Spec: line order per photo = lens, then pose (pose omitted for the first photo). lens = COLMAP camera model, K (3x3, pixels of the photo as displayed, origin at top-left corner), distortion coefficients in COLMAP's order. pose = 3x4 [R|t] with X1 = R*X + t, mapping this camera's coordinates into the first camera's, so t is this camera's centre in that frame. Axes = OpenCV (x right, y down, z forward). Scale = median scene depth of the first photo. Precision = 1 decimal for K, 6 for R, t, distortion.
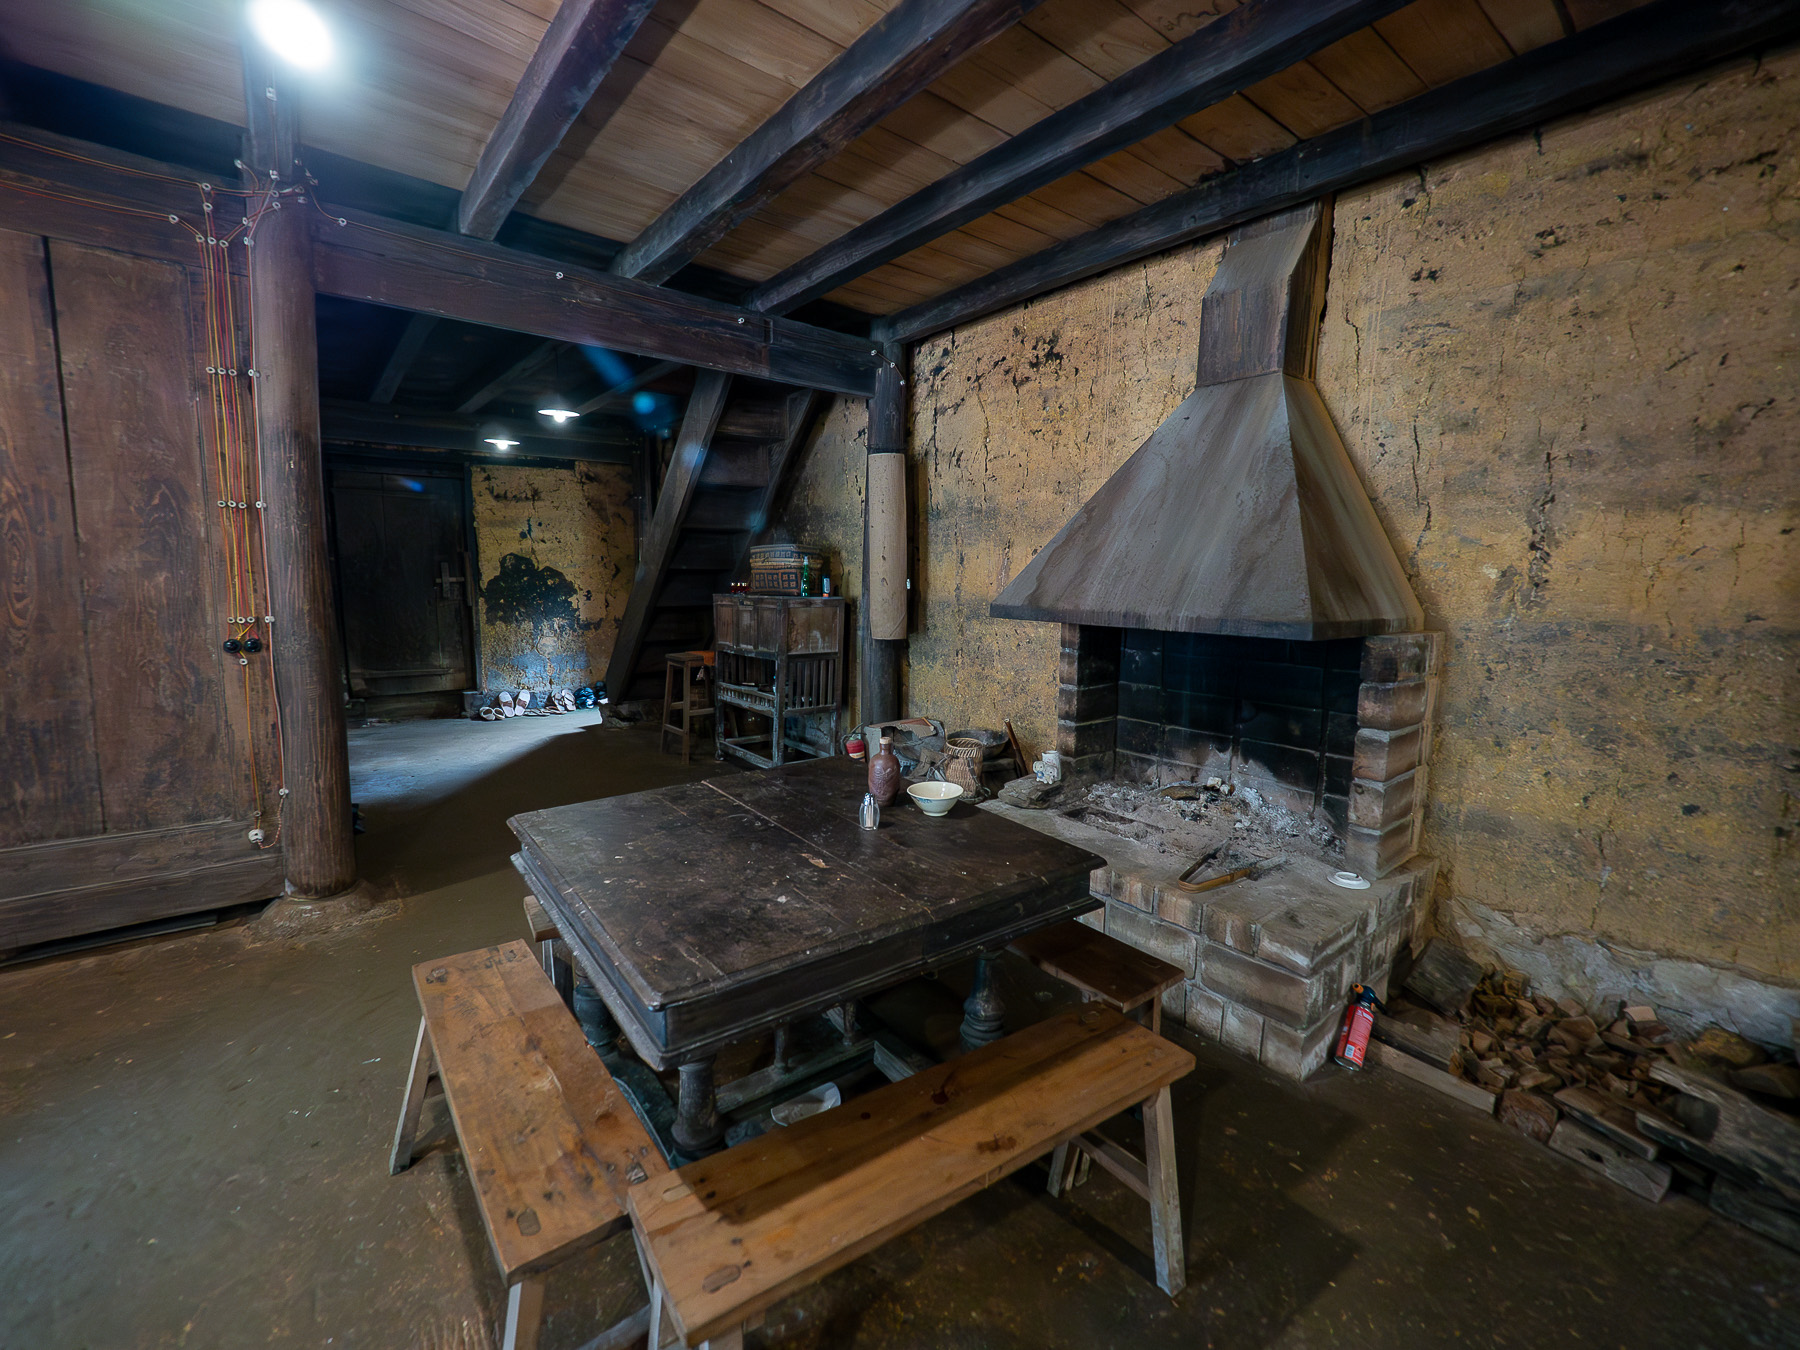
lens RADIAL K [[754.1, 0, 902.3], [0, 754.1, 674.1], [0, 0, 1]] dist [-0.013931, 0.002568]
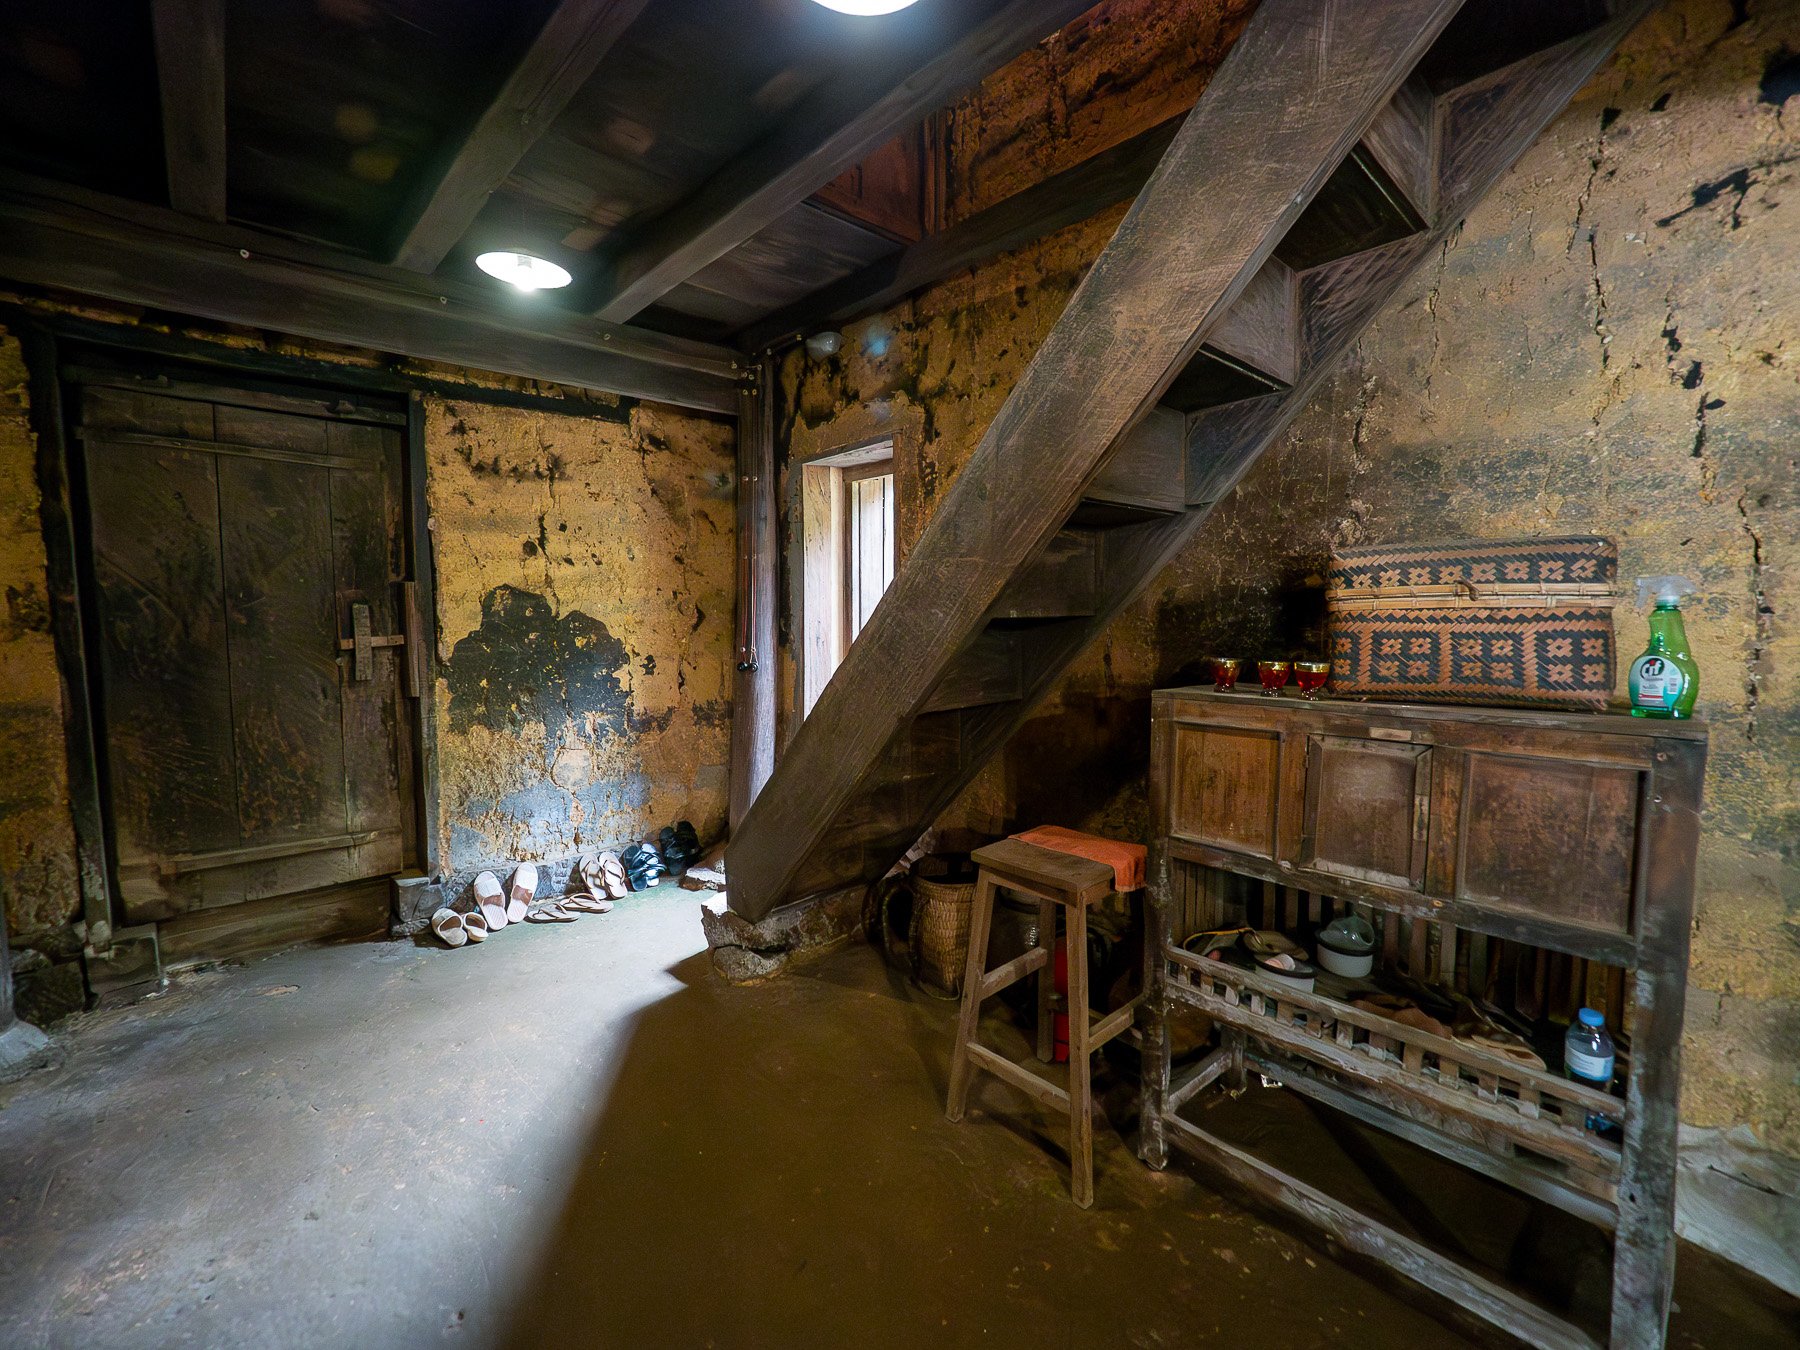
lens RADIAL K [[754.1, 0, 891.0], [0, 754.1, 666.8], [0, 0, 1]] dist [-0.013931, 0.002568]
pose [[0.998718, -0.011797, 0.049235, -0.298349], [0.014703, 0.998145, -0.059075, -0.076199], [-0.048447, 0.059723, 0.997039, 0.510598]]
